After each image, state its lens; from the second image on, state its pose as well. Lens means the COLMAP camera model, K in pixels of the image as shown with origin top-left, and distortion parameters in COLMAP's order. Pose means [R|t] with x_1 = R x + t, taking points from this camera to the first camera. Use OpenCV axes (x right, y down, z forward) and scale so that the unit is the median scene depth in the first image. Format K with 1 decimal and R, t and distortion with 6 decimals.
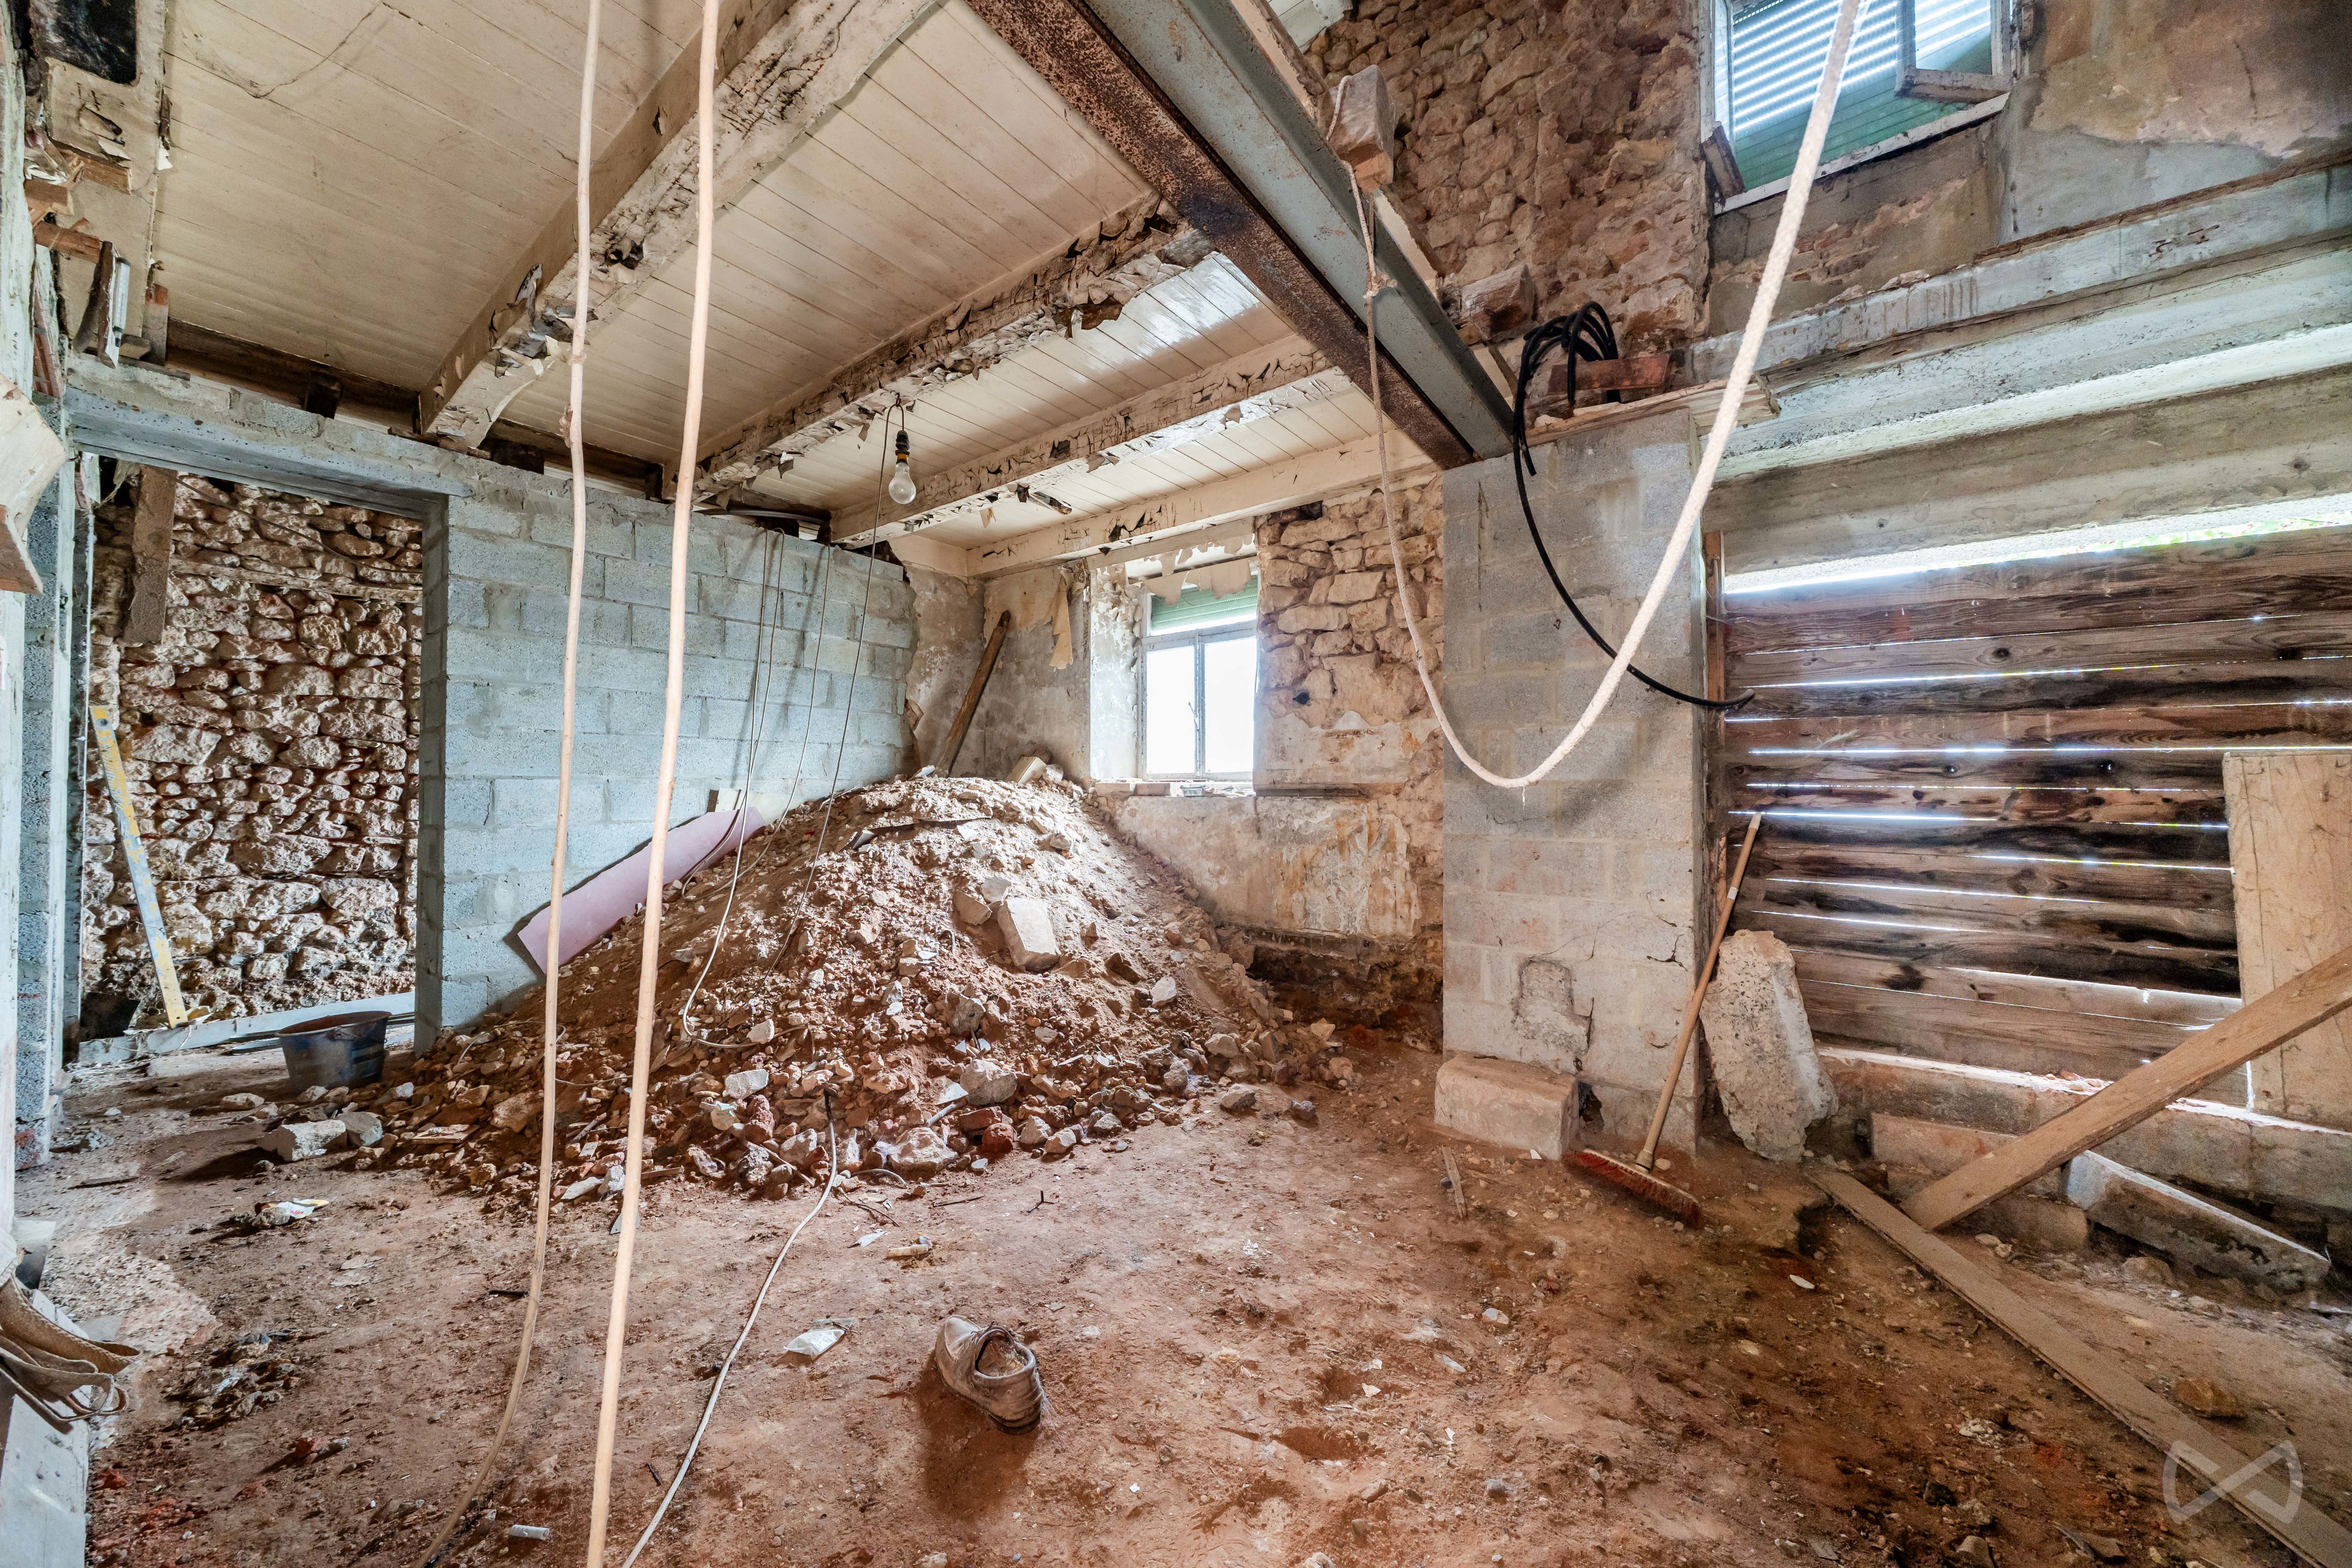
lens RADIAL K [[789.5, 0, 1167.0], [0, 789.5, 782.3], [0, 0, 1]] dist [-0.001820, -0.000150]
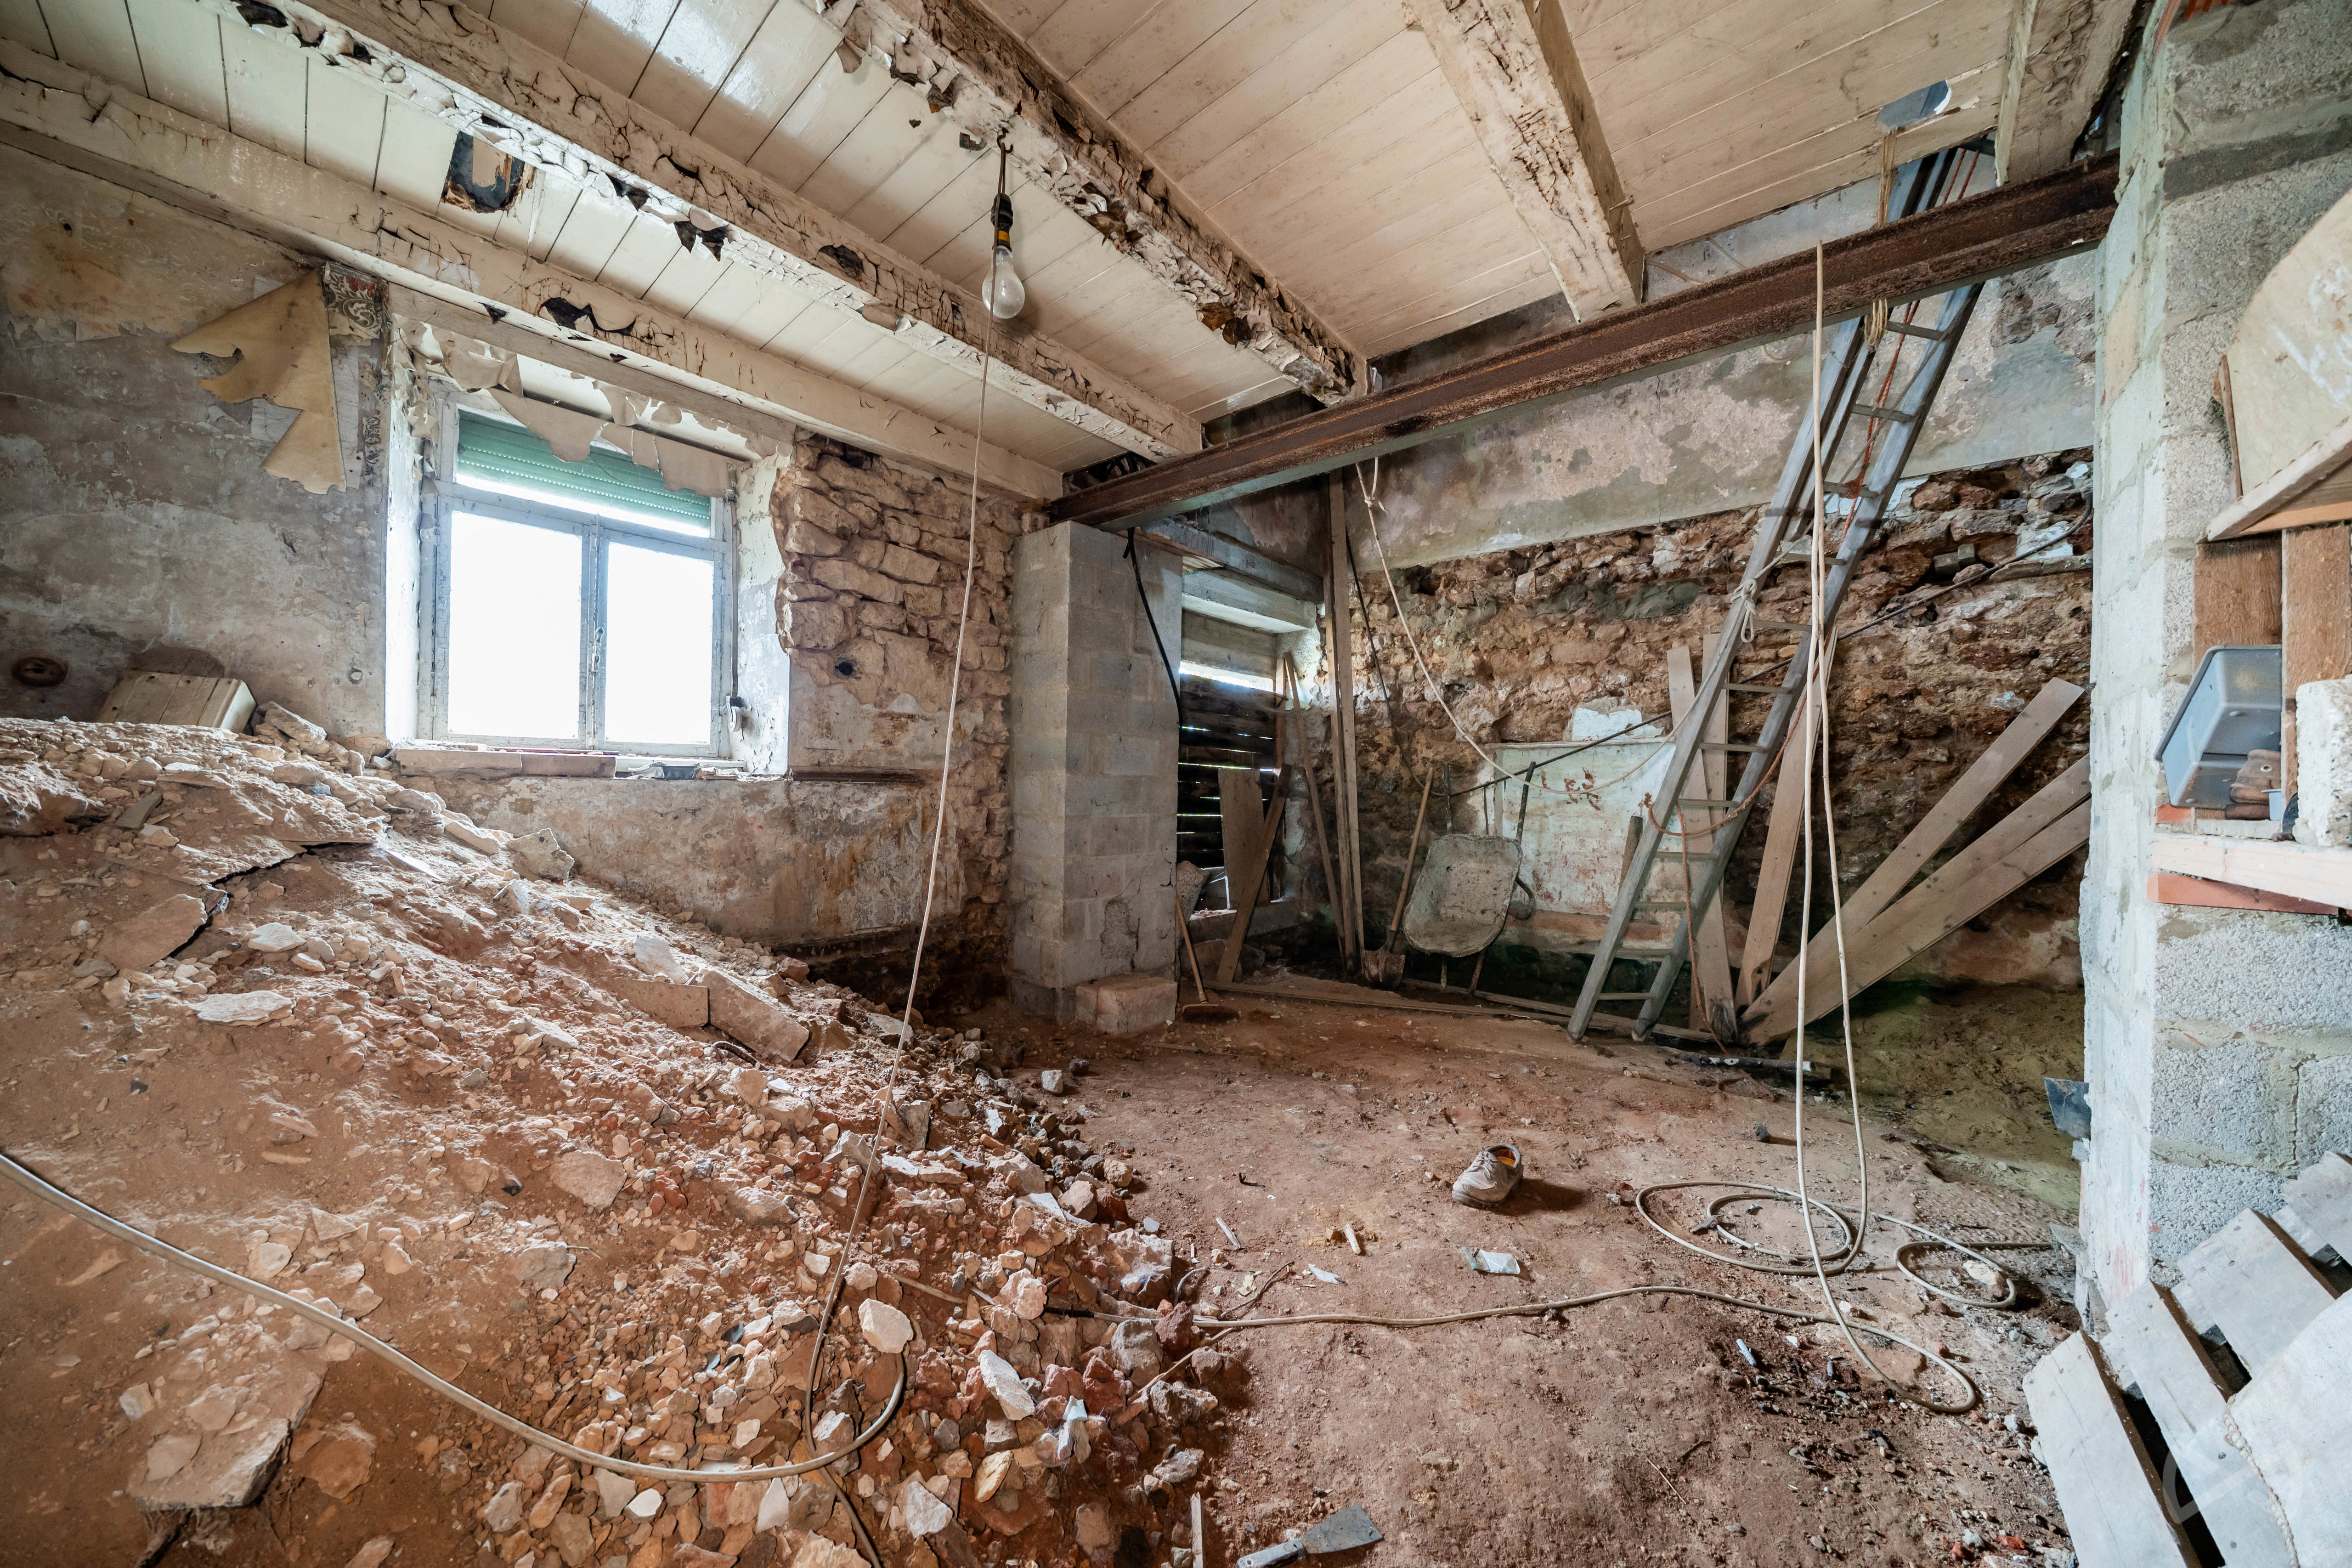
lens RADIAL K [[789.5, 0, 1168.4], [0, 789.5, 779.2], [0, 0, 1]] dist [-0.001820, -0.000150]
pose [[0.068876, 0.004161, 0.997617, -0.696121], [-0.037190, 0.999307, -0.001600, 0.003694], [-0.996932, -0.036992, 0.068983, 0.603746]]
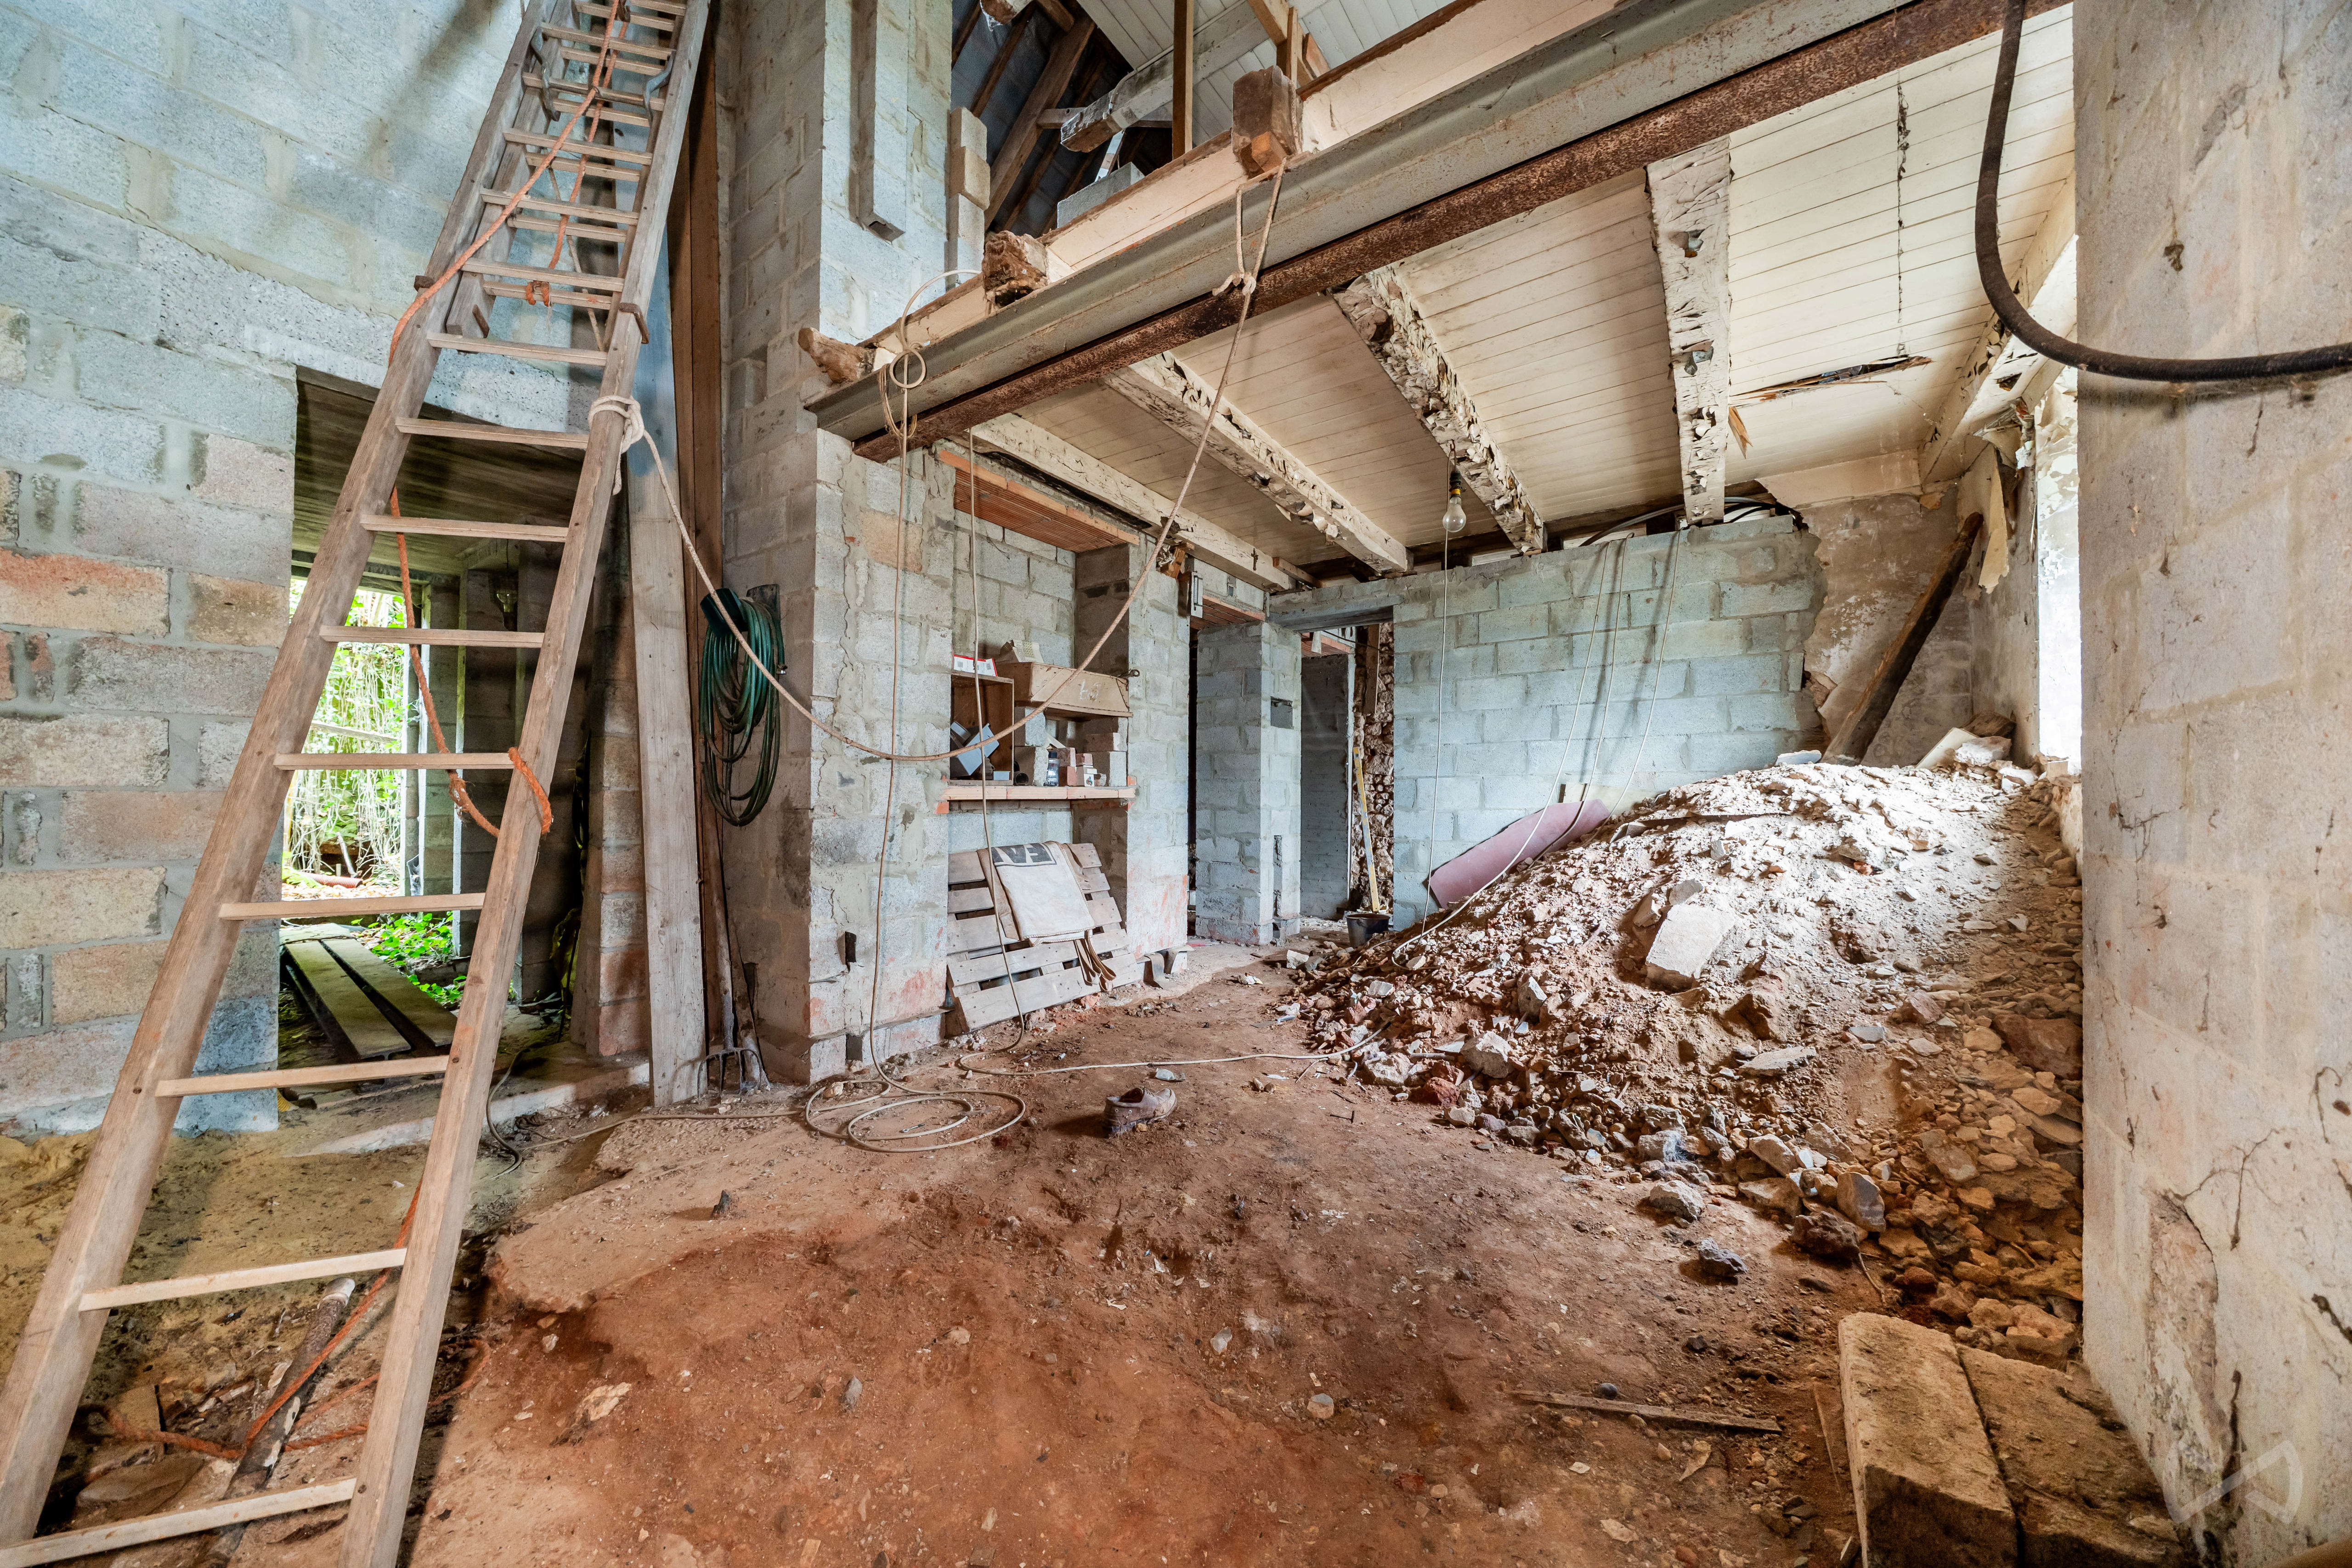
lens RADIAL K [[789.5, 0, 1174.5], [0, 789.5, 787.5], [0, 0, 1]] dist [-0.001820, -0.000150]
pose [[0.048978, -0.012810, -0.998718, 0.594303], [0.010878, 0.999865, -0.012291, 0.024153], [0.998741, -0.010262, 0.049111, 0.393826]]
